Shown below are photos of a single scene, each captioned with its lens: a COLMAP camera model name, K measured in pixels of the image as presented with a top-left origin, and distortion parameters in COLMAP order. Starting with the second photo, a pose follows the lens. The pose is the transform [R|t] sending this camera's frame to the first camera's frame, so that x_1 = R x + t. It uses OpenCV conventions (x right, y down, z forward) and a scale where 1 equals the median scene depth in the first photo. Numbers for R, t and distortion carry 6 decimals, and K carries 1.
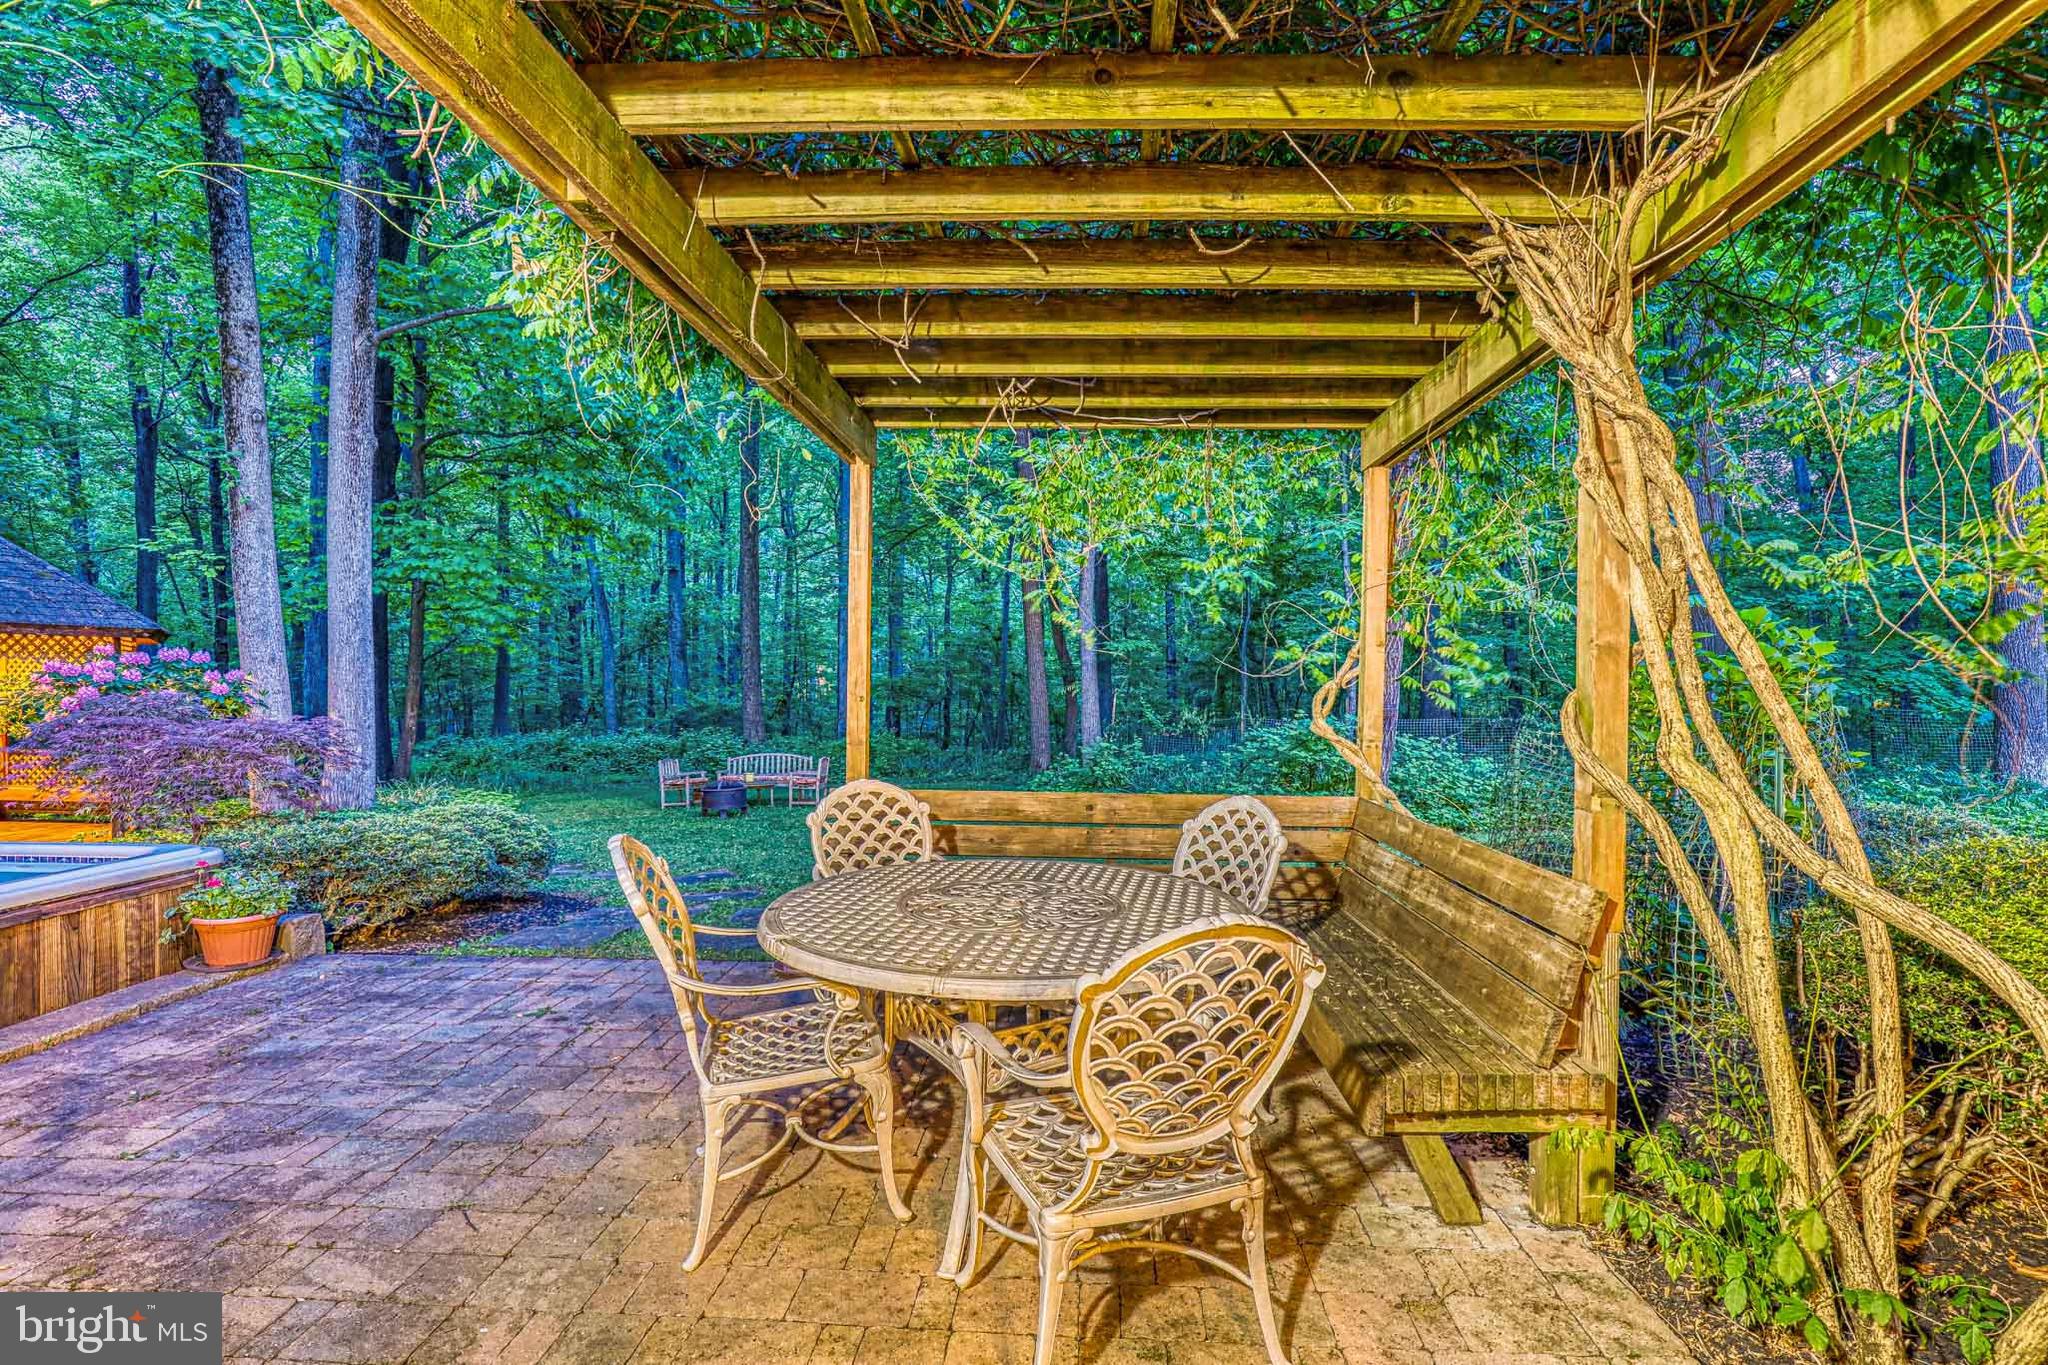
lens RADIAL K [[923.2, 0, 1051.4], [0, 923.2, 689.5], [0, 0, 1]] dist [-0.021388, 0.000236]
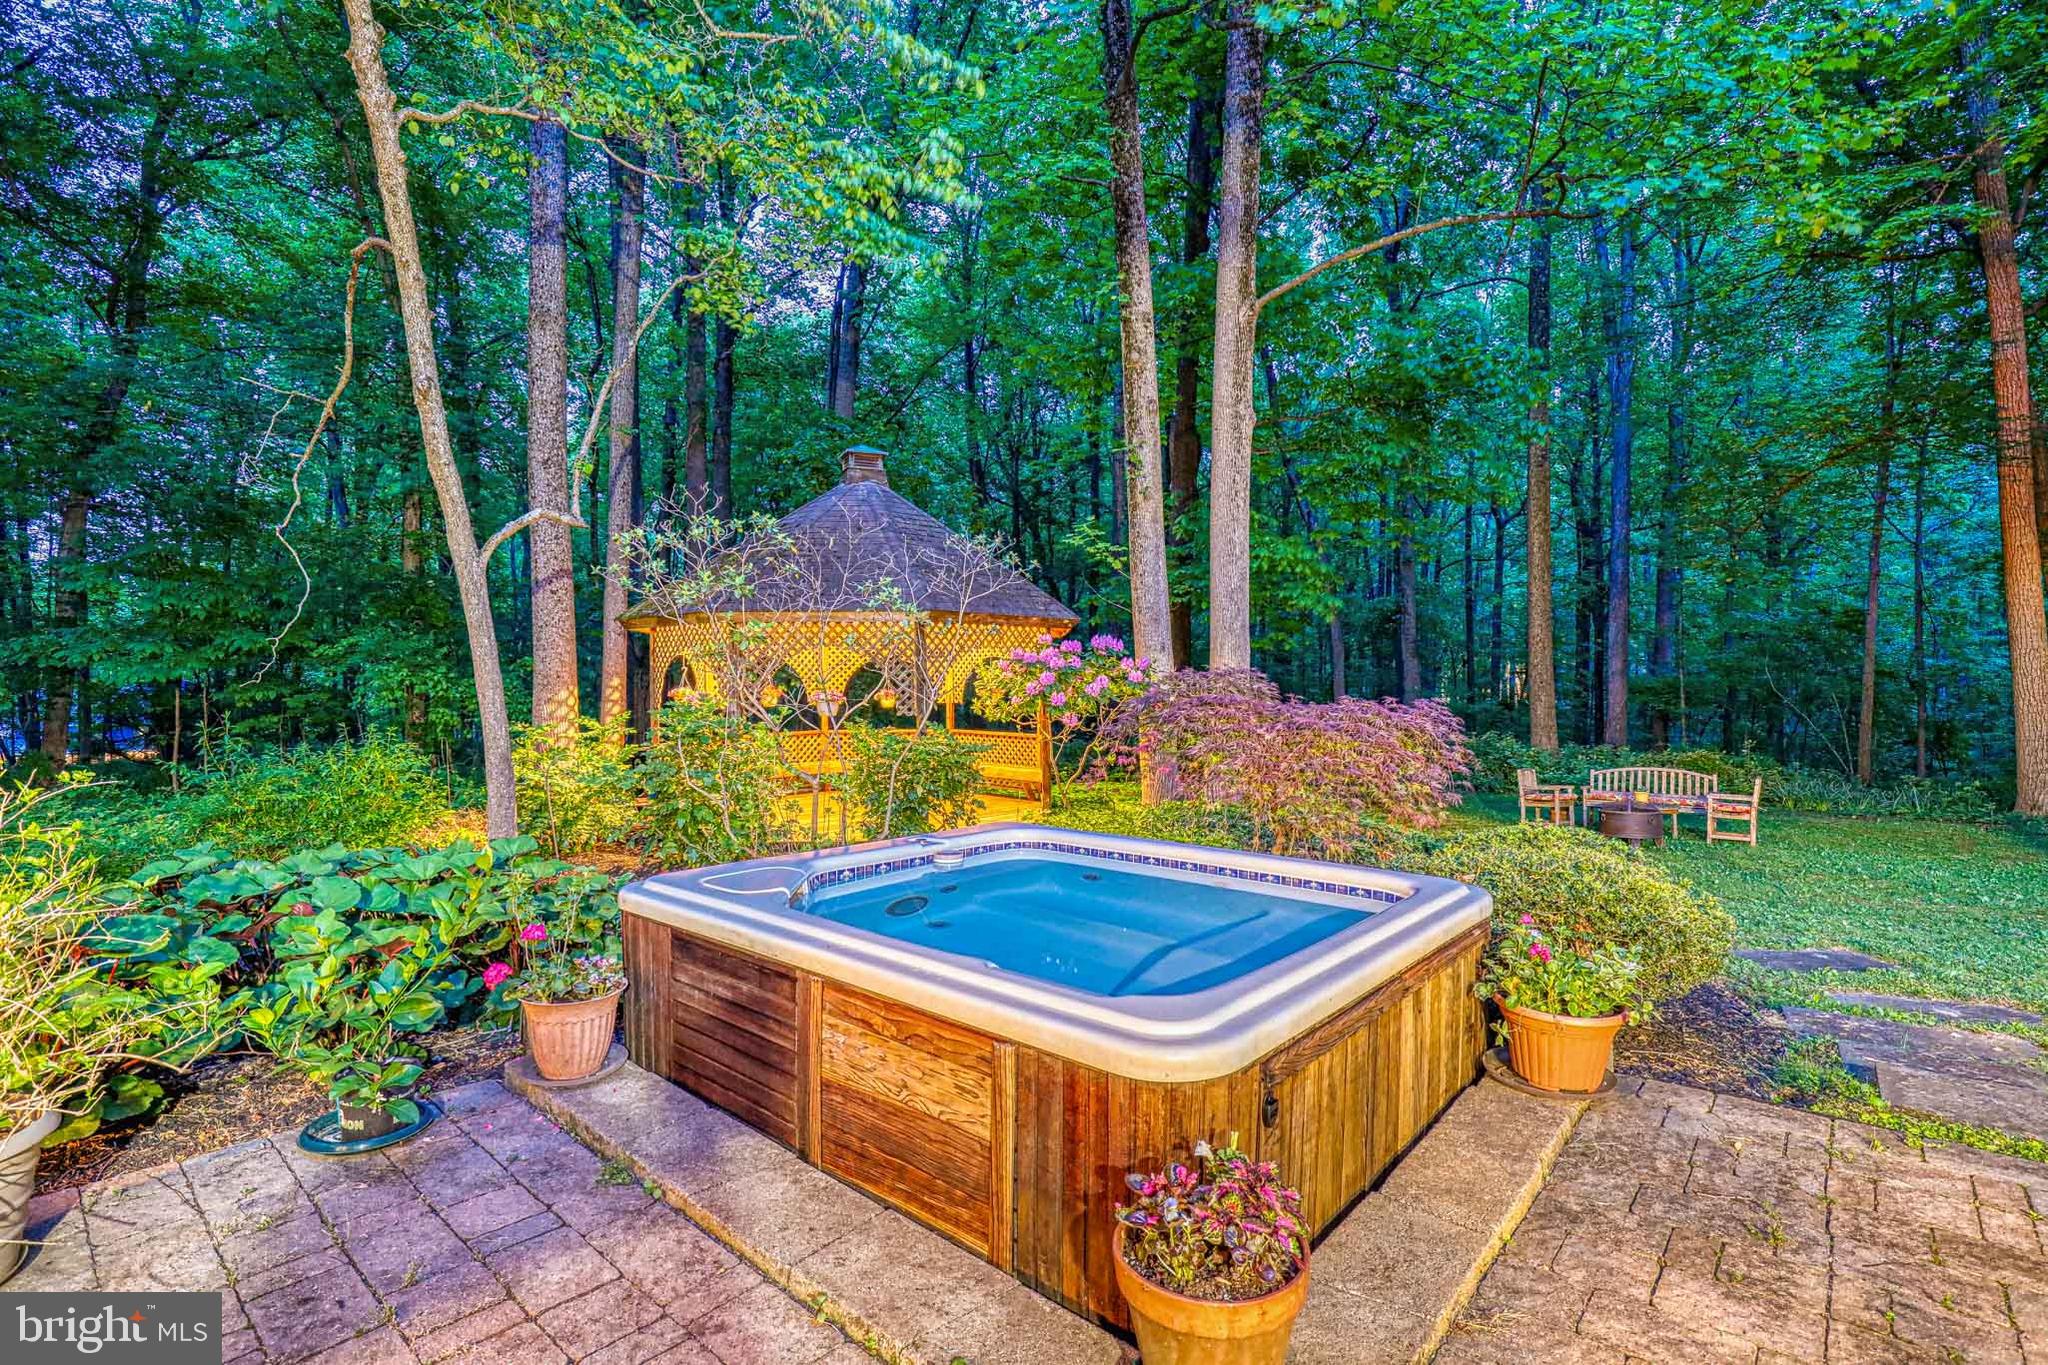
lens RADIAL K [[923.2, 0, 1051.4], [0, 923.2, 689.5], [0, 0, 1]] dist [-0.021388, 0.000236]
pose [[0.794843, 0.007318, -0.606771, -0.347834], [-0.011145, 0.999935, -0.002539, 0.016042], [0.606713, 0.008781, 0.794873, 0.124398]]
